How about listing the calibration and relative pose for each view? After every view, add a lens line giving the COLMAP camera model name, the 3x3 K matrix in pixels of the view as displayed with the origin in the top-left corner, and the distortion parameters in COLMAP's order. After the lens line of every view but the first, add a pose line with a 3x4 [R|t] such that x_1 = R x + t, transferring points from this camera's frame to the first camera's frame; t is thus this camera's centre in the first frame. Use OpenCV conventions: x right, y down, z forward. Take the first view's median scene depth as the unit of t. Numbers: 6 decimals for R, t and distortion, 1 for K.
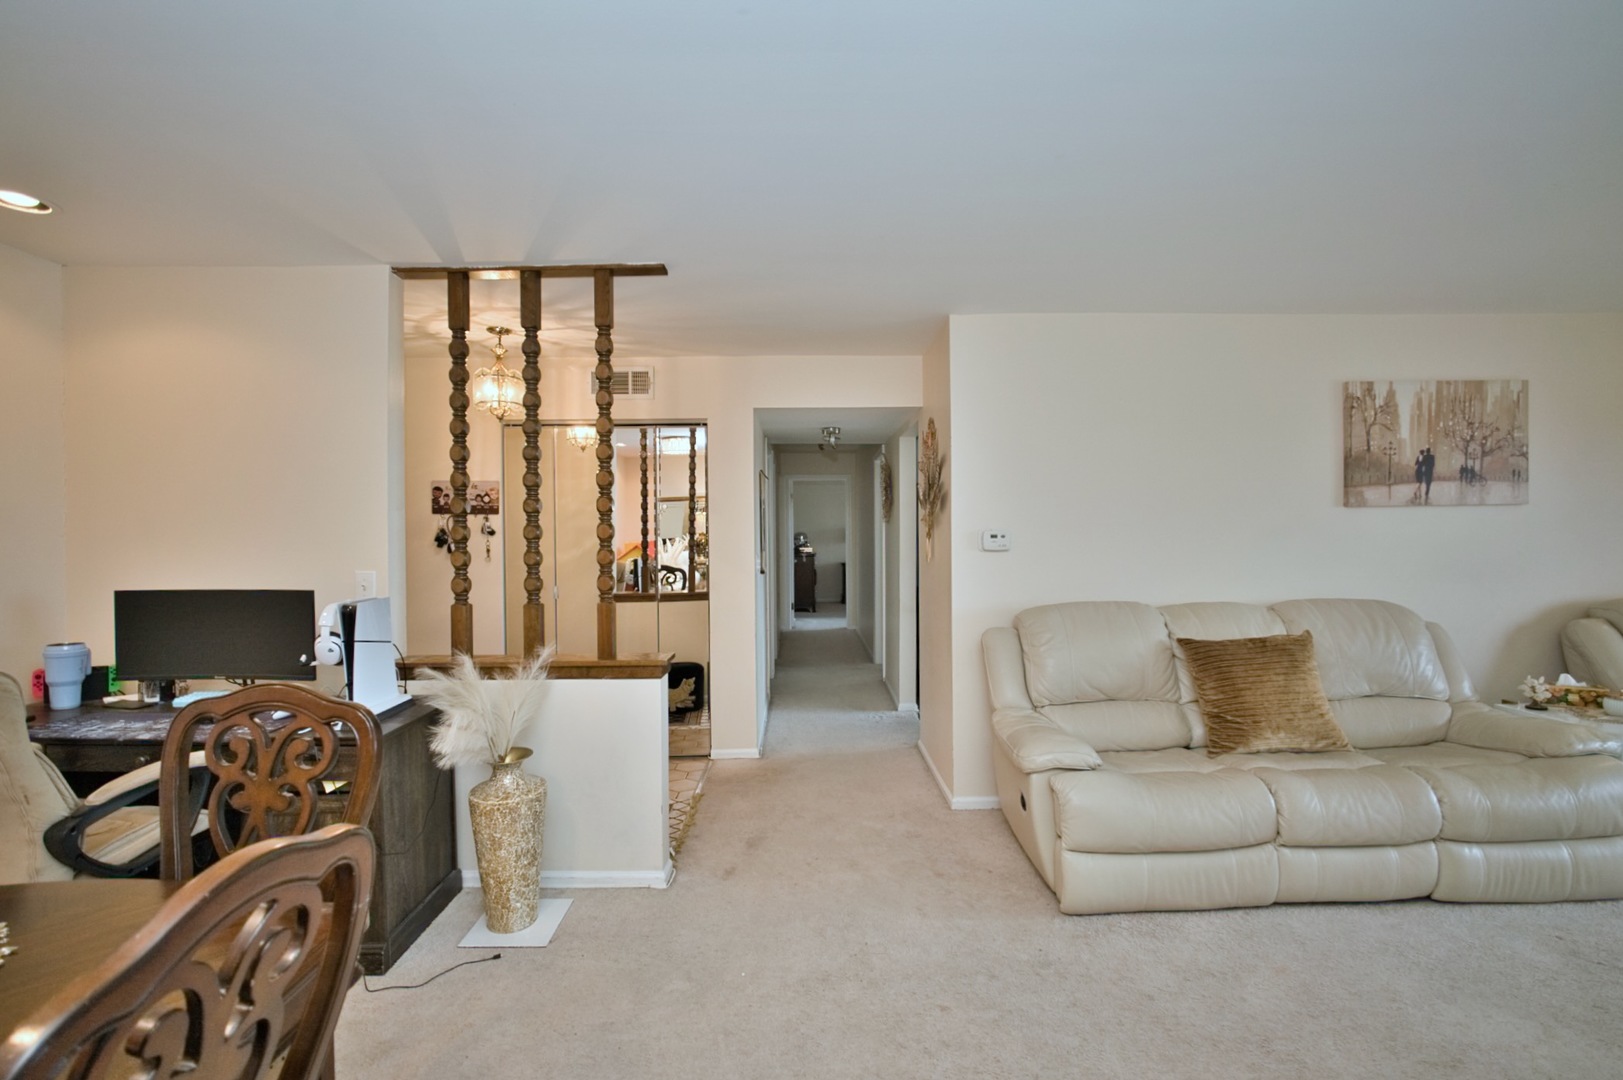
lens RADIAL K [[733.2, 0, 811.5], [0, 733.2, 540.0], [0, 0, 1]] dist [-0.023799, 0.006959]
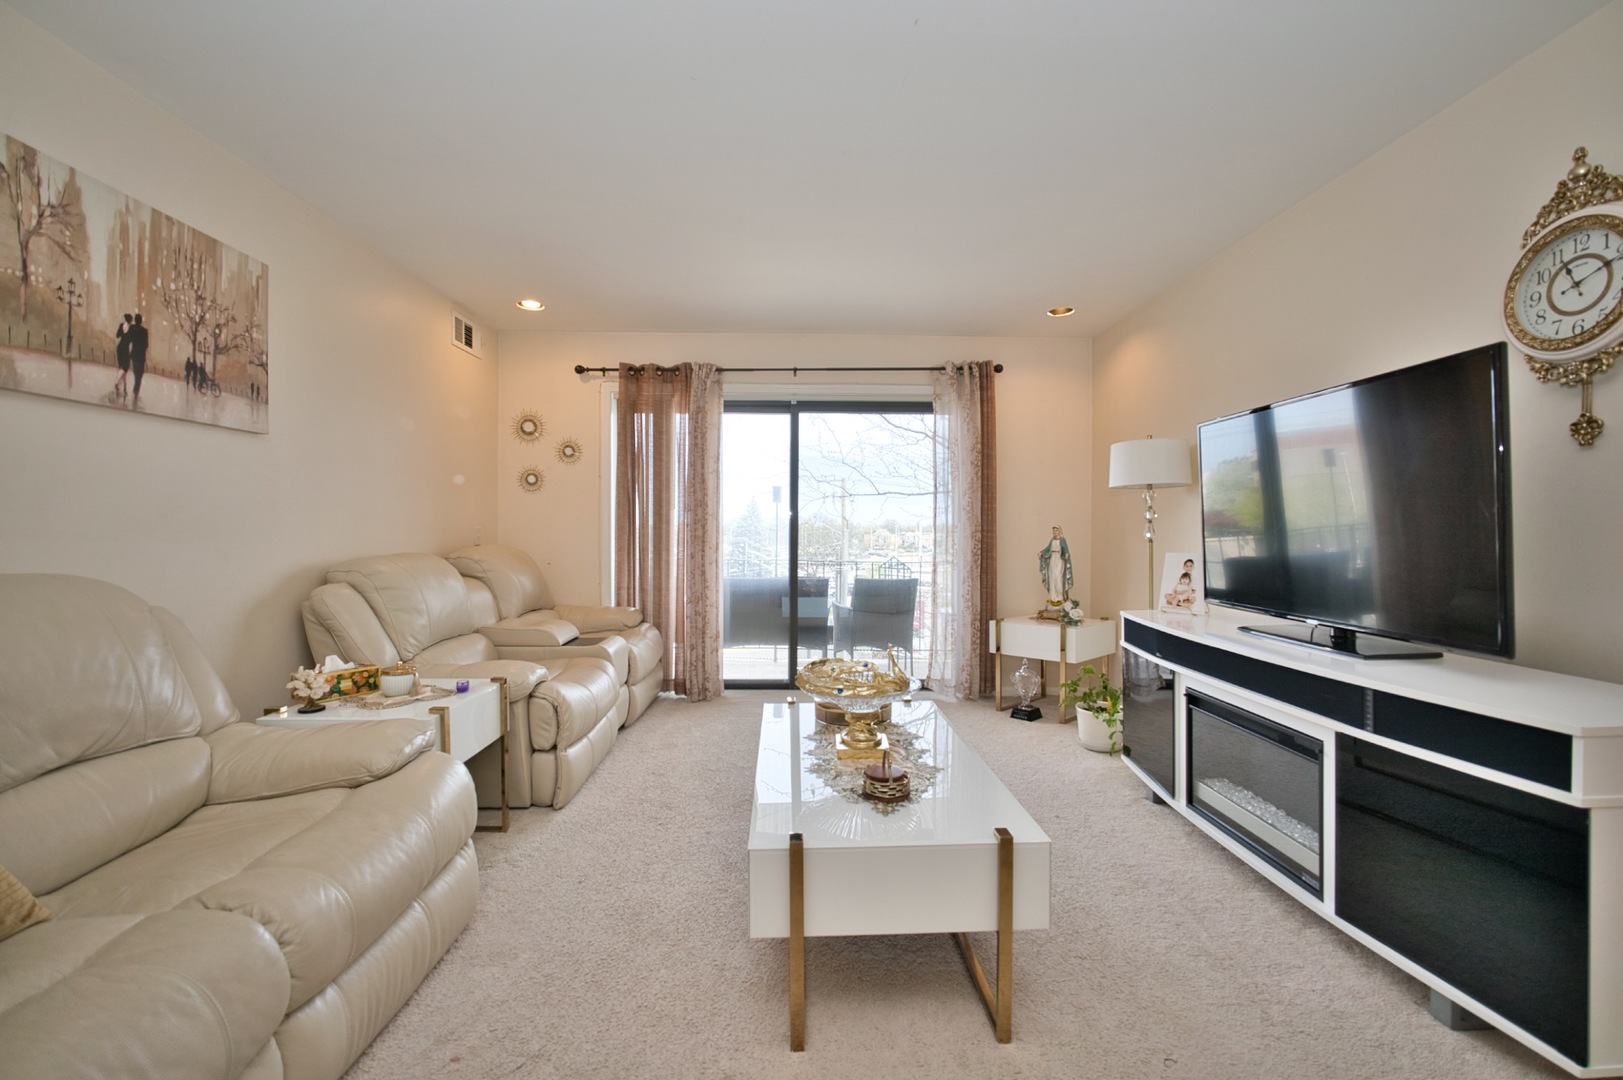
lens RADIAL K [[705.0, 0, 811.5], [0, 705.0, 540.0], [0, 0, 1]] dist [-0.023221, 0.006547]
pose [[-0.014697, -0.001723, 0.999891, 0.278139], [0.009434, 0.999954, 0.001862, 0.061859], [-0.999847, 0.009460, -0.014680, 0.460230]]
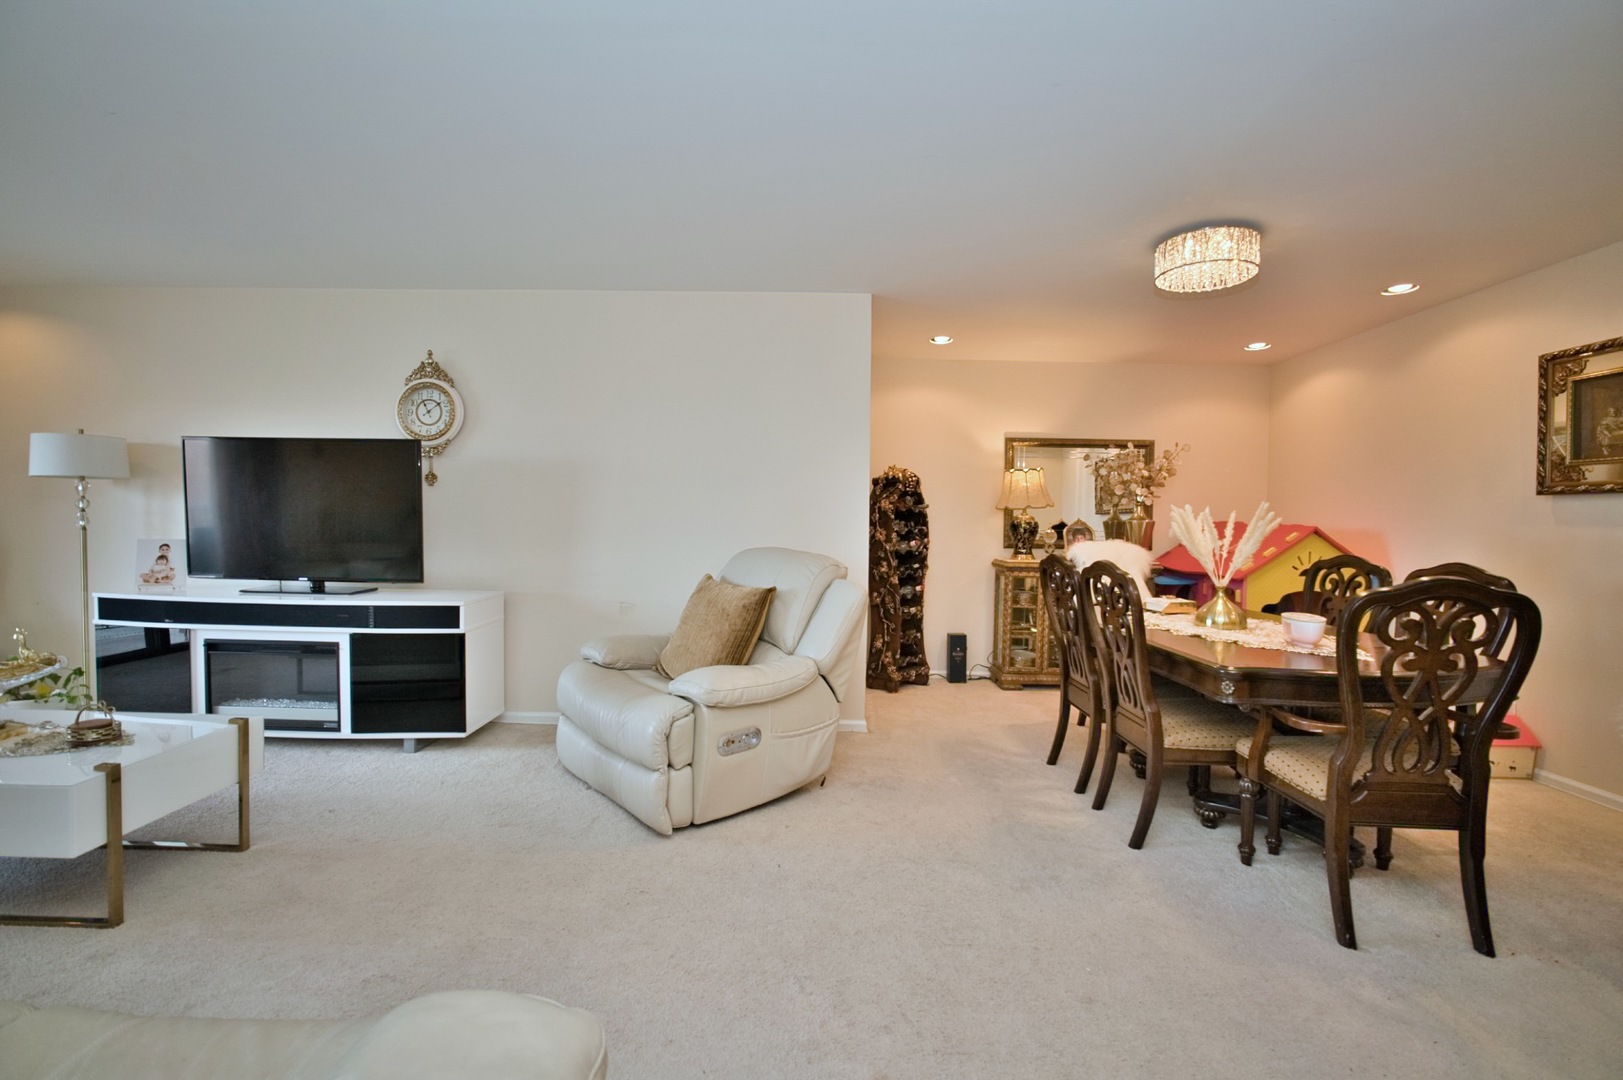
lens RADIAL K [[705.0, 0, 811.5], [0, 705.0, 540.0], [0, 0, 1]] dist [-0.023221, 0.006547]
pose [[-0.999767, -0.007494, 0.020259, 0.144097], [-0.006864, 0.999495, 0.031029, 0.046950], [-0.020481, 0.030883, -0.999313, 0.986600]]
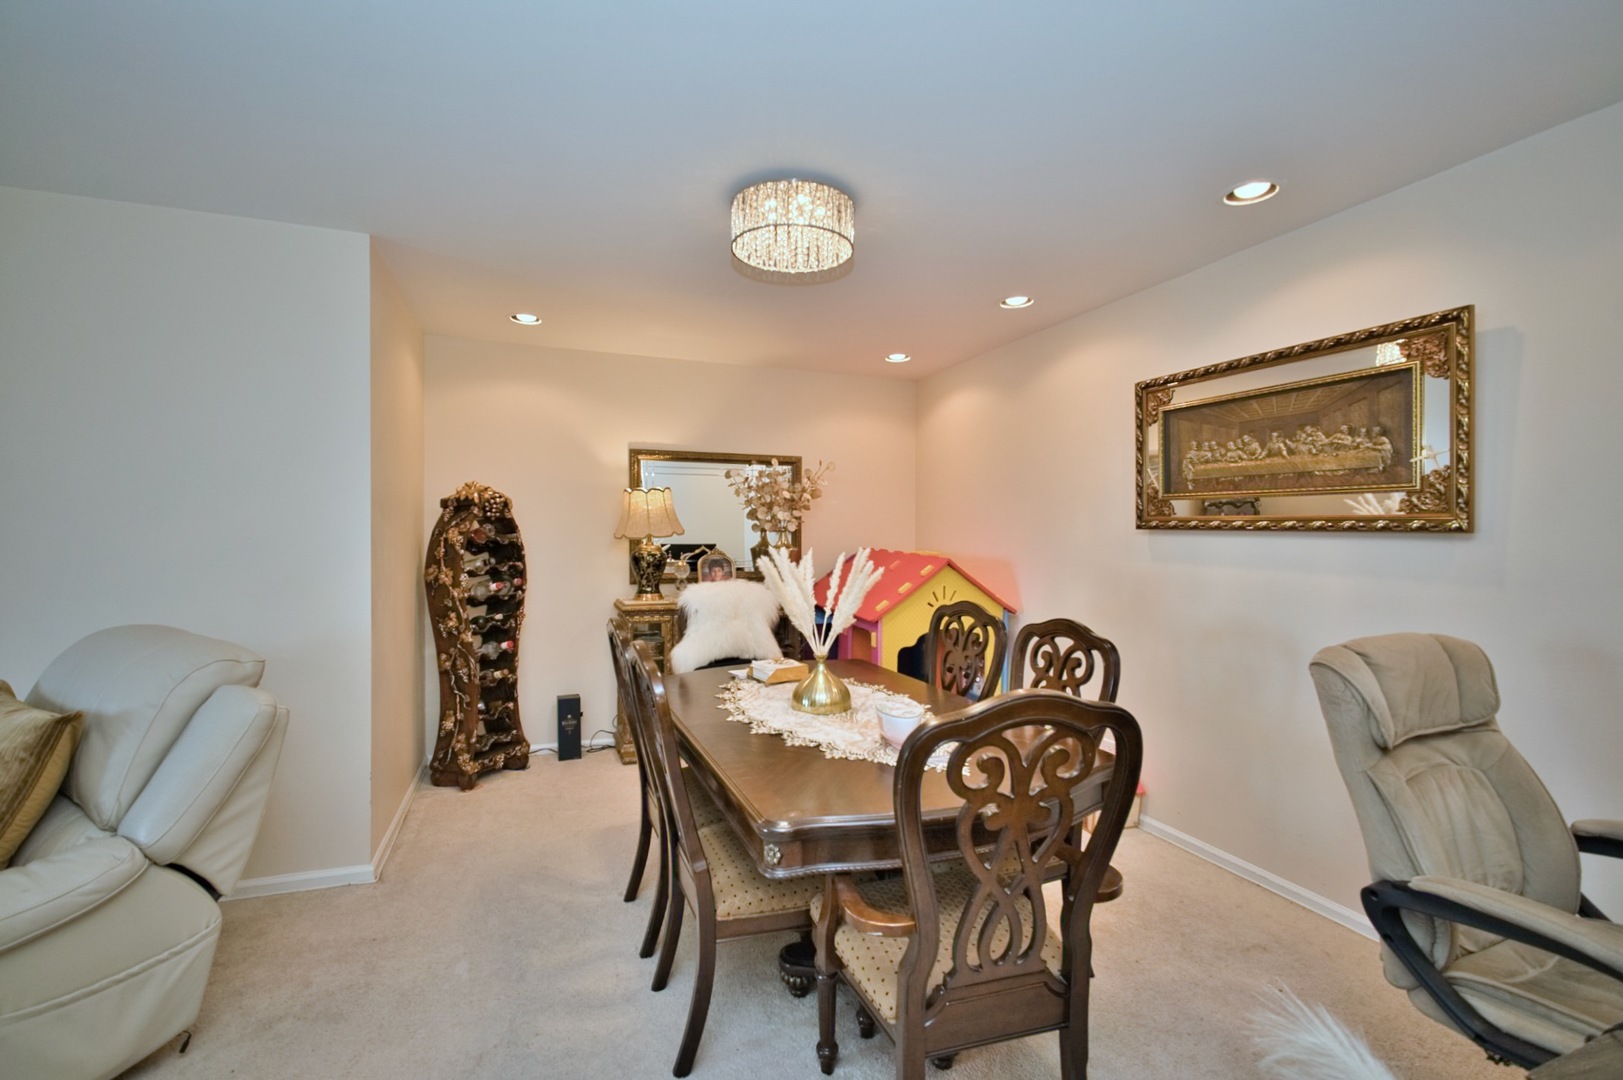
lens RADIAL K [[715.9, 0, 811.5], [0, 715.9, 540.0], [0, 0, 1]] dist [-0.019814, 0.001215]
pose [[-0.936348, 0.008155, -0.350979, -0.095463], [0.000234, 0.999744, 0.022605, 0.003005], [0.351074, 0.021084, -0.936110, 0.749172]]
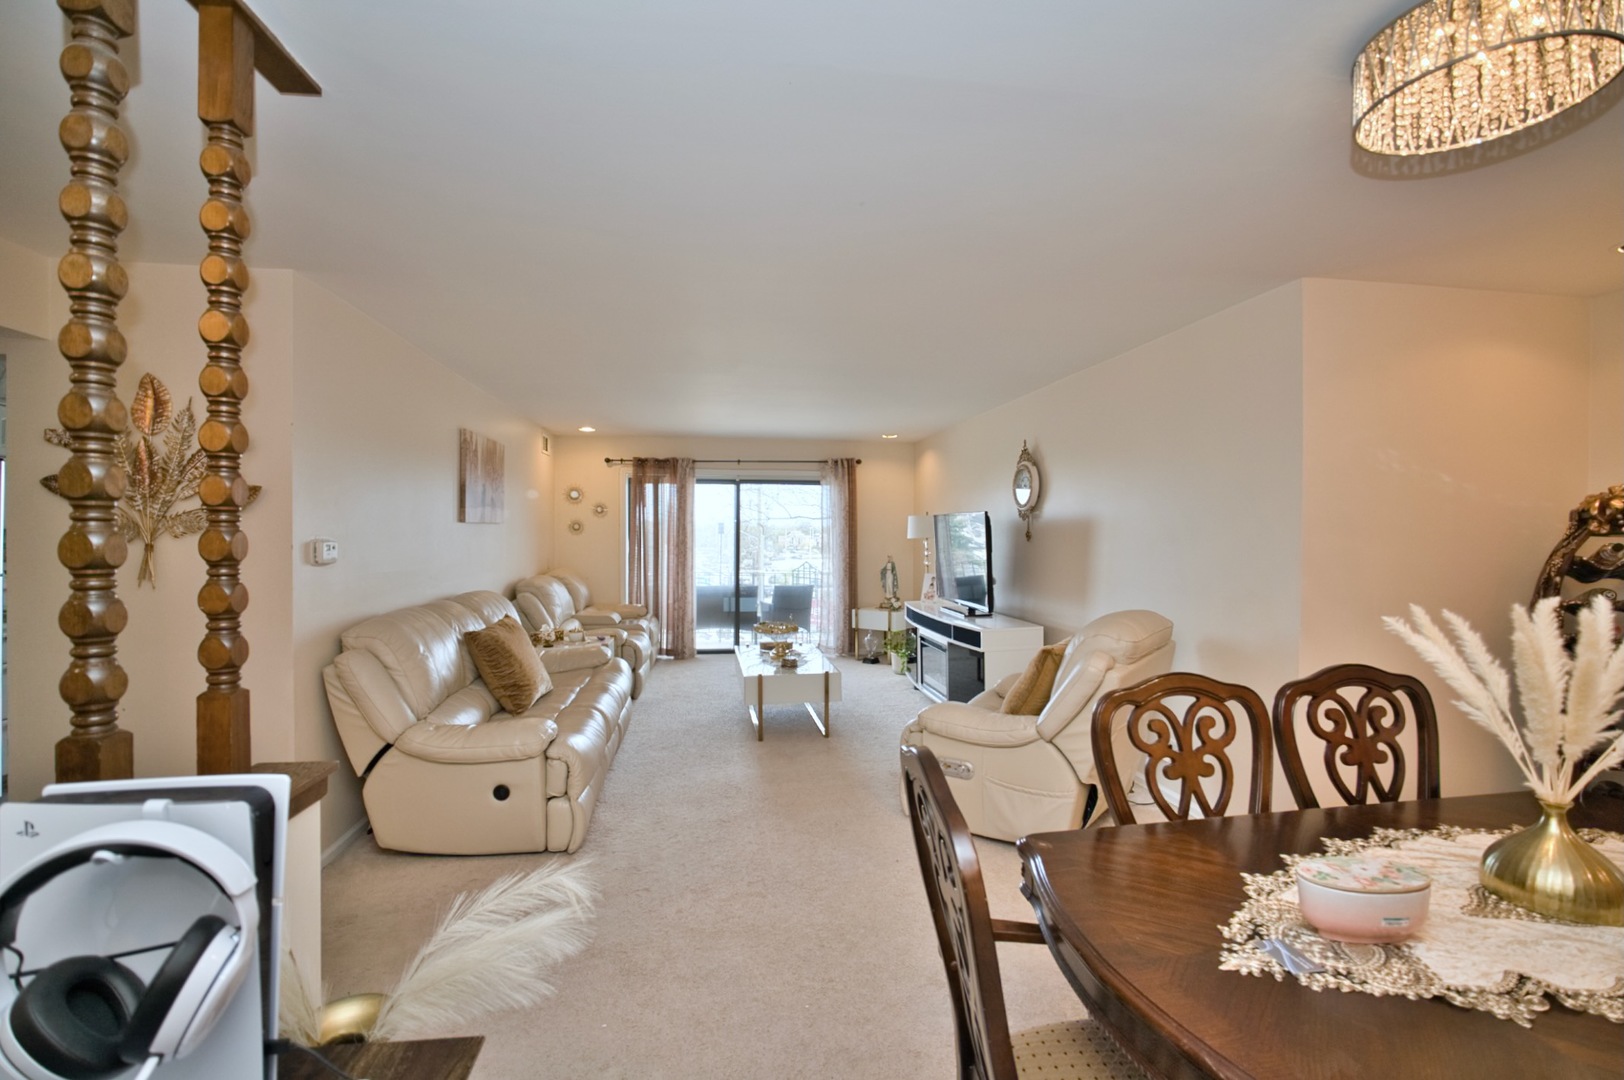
lens RADIAL K [[716.4, 0, 812.0], [0, 716.4, 540.0], [0, 0, 1]] dist [-0.019814, 0.001215]
pose [[-0.135489, -0.000444, 0.990779, -0.649751], [0.010713, 0.999941, 0.001913, -0.009498], [-0.990721, 0.010873, -0.135476, 0.547888]]
